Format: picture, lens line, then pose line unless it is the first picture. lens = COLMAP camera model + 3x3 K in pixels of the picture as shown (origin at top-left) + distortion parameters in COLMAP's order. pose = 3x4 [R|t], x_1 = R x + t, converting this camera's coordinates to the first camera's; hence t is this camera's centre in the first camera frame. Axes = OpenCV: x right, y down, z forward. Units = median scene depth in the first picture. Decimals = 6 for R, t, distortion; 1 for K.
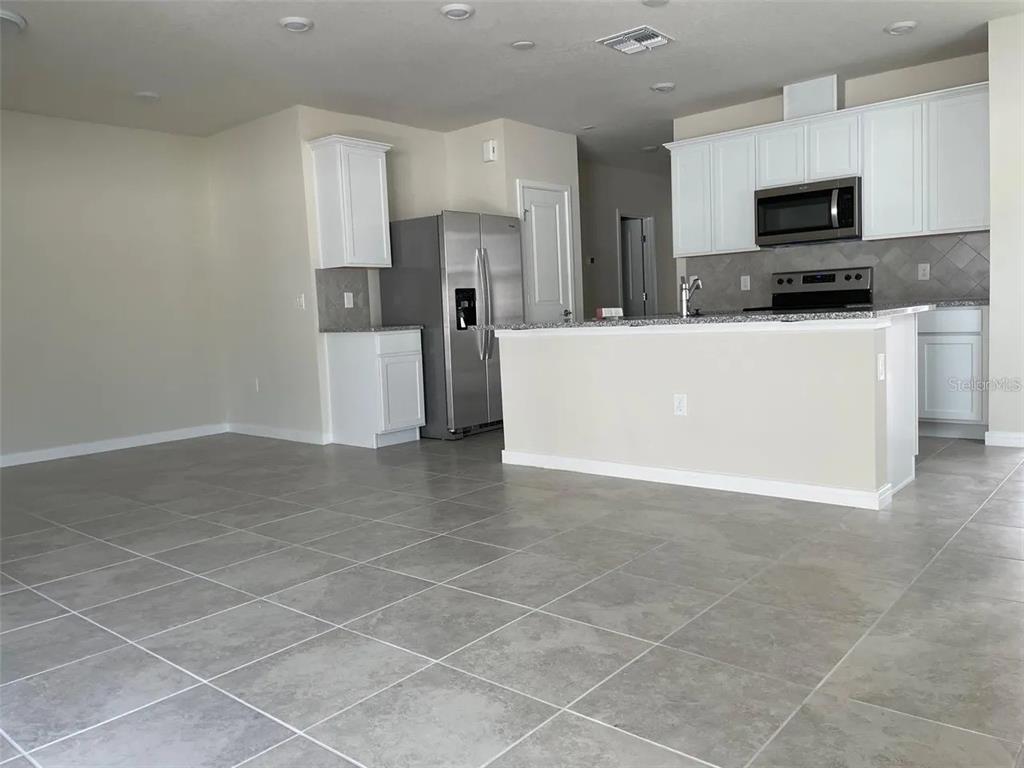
lens RADIAL K [[770.9, 0, 512.0], [0, 770.9, 384.0], [0, 0, 1]] dist [0.028664, 0.000013]
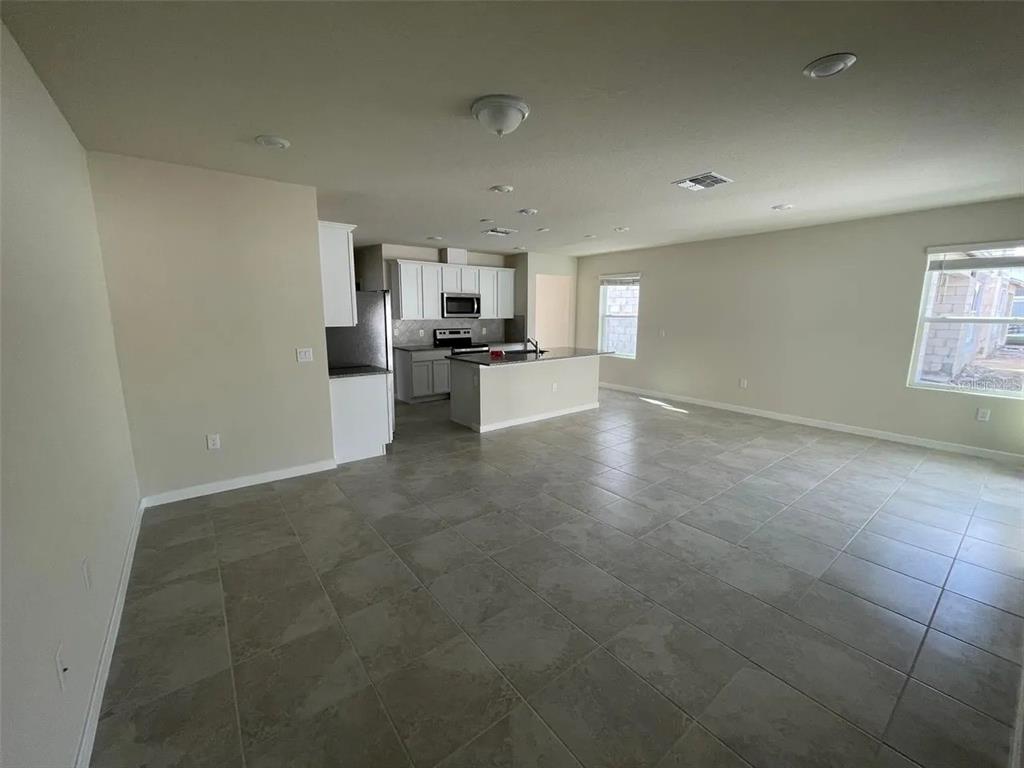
lens RADIAL K [[415.5, 0, 512.0], [0, 415.5, 384.0], [0, 0, 1]] dist [0.000697, -0.000016]
pose [[0.198741, -0.125827, 0.971941, -0.840948], [0.082888, 0.990329, 0.111259, -0.109111], [-0.976541, 0.058451, 0.207248, 0.588794]]
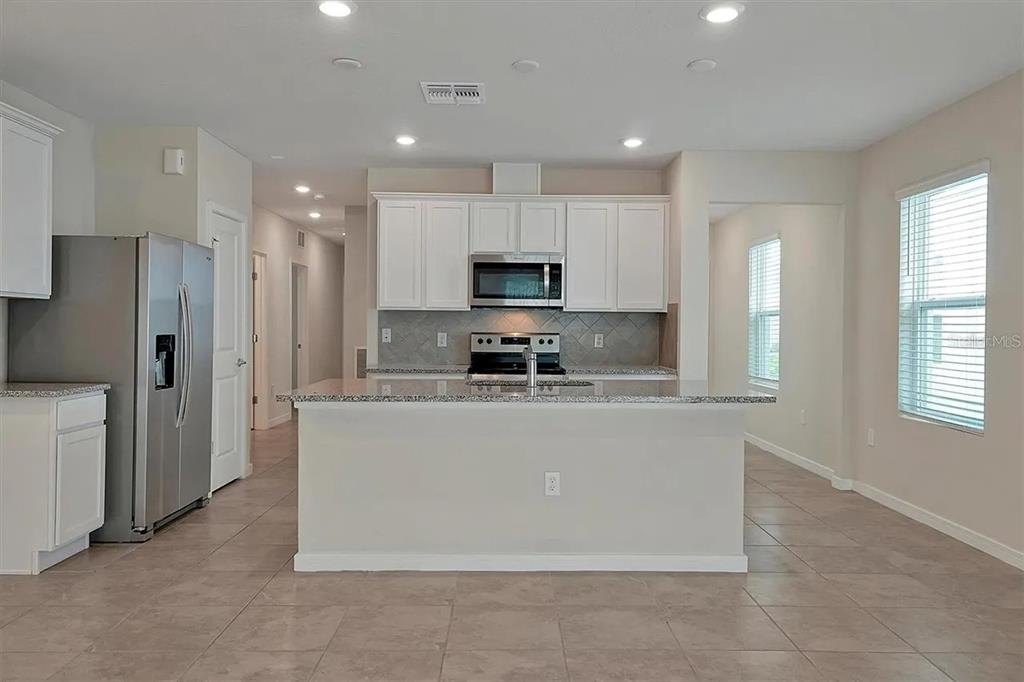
lens RADIAL K [[724.7, 0, 512.0], [0, 724.7, 341.0], [0, 0, 1]] dist [0.053397, 0.000750]
pose [[0.756799, 0.040141, 0.652414, -0.279377], [0.020312, 0.996186, -0.084853, -0.050463], [-0.653332, 0.077468, 0.753098, 0.241209]]
